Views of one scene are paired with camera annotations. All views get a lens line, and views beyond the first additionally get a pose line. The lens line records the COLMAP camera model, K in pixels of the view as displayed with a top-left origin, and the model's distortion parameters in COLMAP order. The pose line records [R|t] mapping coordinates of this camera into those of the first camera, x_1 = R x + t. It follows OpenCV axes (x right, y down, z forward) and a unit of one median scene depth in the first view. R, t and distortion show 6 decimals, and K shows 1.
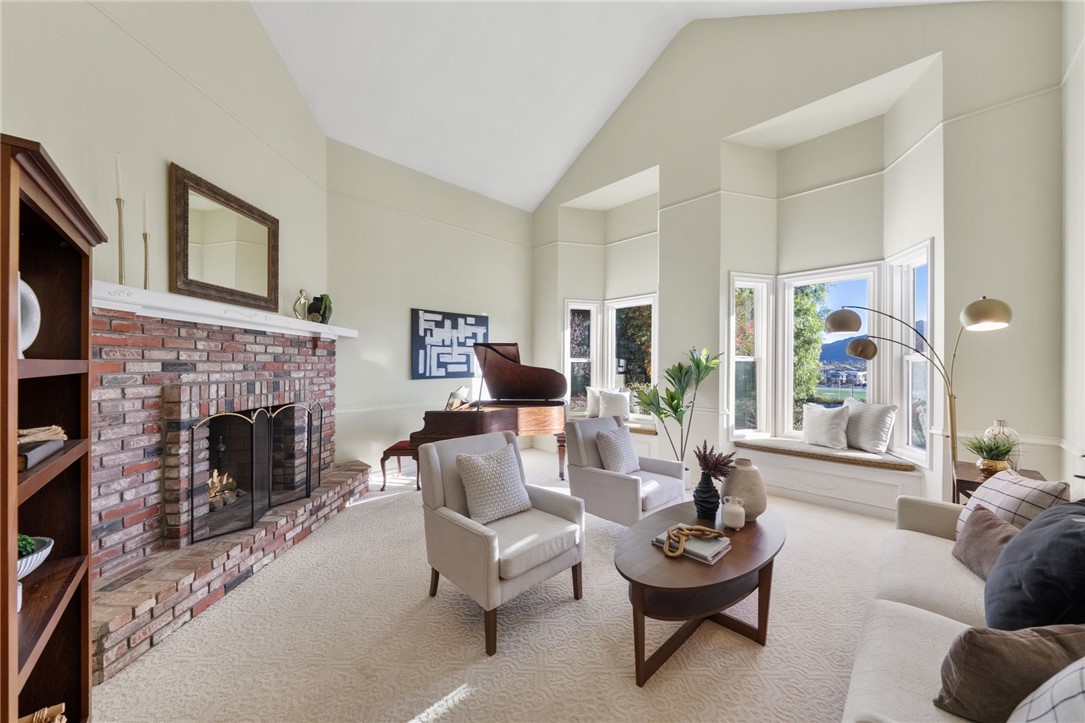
lens RADIAL K [[371.0, 0, 547.4], [0, 371.0, 363.5], [0, 0, 1]] dist [0.000297, -0.000006]
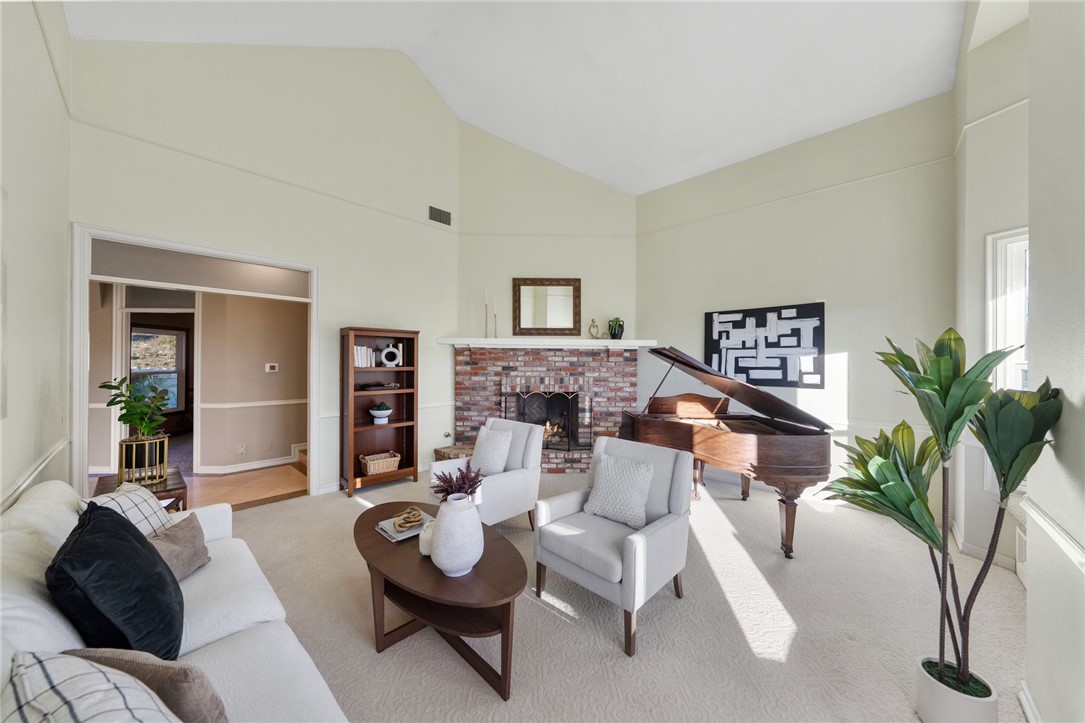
lens RADIAL K [[371.0, 0, 547.0], [0, 371.0, 362.3], [0, 0, 1]] dist [0.000297, -0.000006]
pose [[0.062255, -0.000130, -0.998060, 0.888640], [-0.002690, 0.999996, -0.000298, -0.020806], [0.998057, 0.002703, 0.062254, 0.759189]]
